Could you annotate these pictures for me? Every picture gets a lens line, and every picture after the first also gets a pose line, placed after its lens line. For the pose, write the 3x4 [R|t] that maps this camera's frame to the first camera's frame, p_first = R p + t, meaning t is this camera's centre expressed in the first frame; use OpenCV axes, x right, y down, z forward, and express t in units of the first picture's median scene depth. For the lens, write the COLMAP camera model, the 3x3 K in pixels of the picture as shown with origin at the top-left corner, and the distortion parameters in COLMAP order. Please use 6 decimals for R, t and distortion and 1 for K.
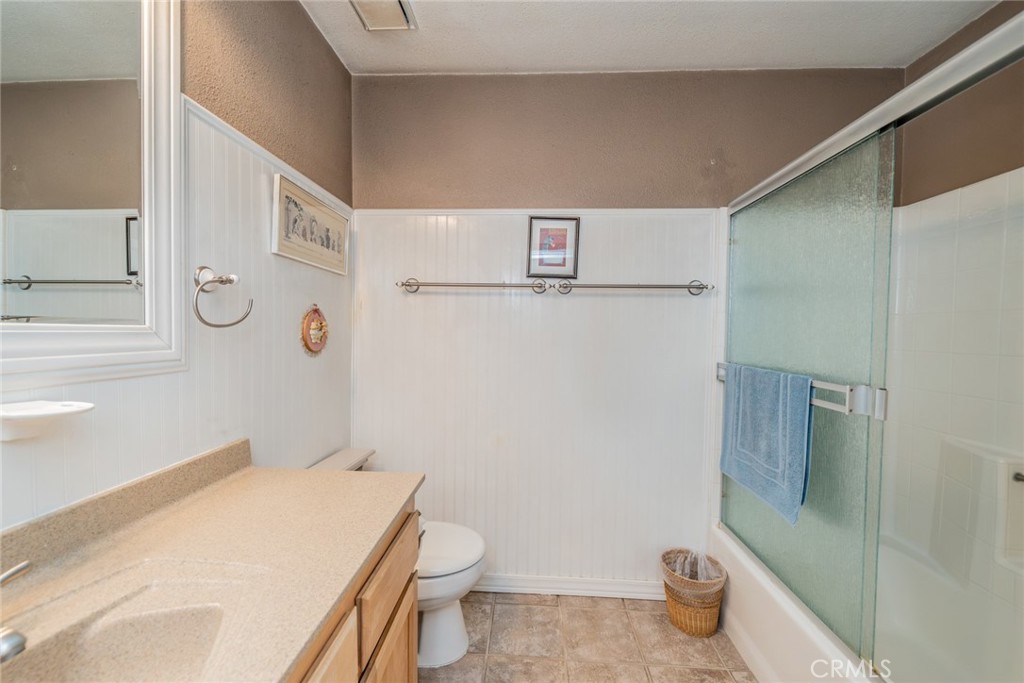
lens RADIAL K [[405.5, 0, 512.8], [0, 405.5, 343.4], [0, 0, 1]] dist [-0.003154, 0.000603]
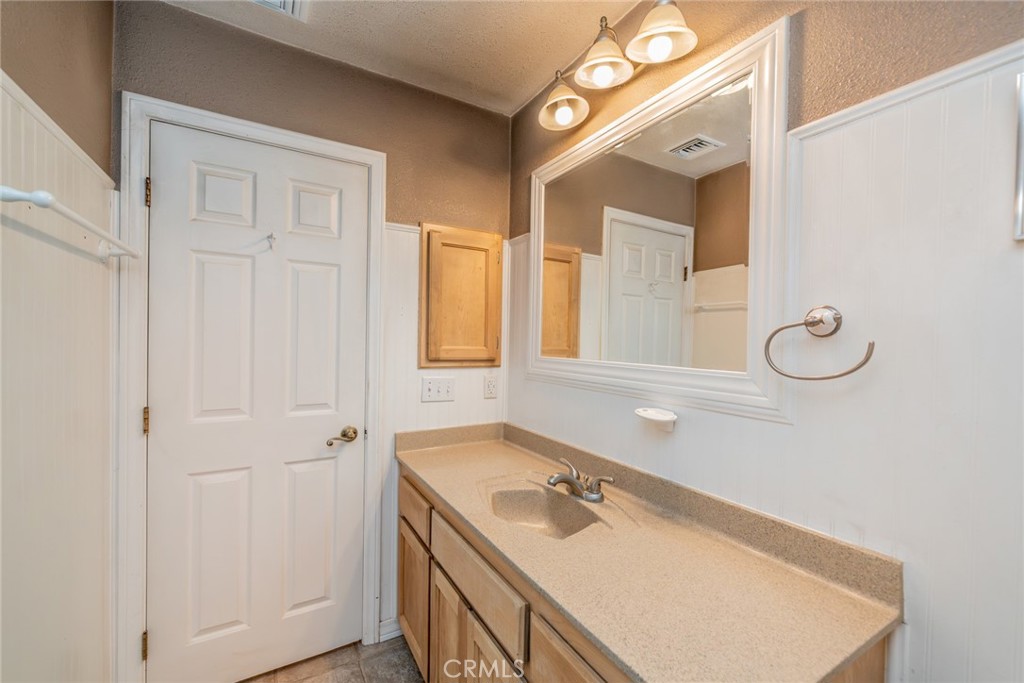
lens RADIAL K [[405.5, 0, 516.1], [0, 405.5, 339.1], [0, 0, 1]] dist [-0.003154, 0.000603]
pose [[-0.830954, -0.025326, -0.555765, 0.257161], [-0.043439, 0.998867, 0.019430, -0.131819], [0.554643, 0.040287, -0.831113, 1.588999]]
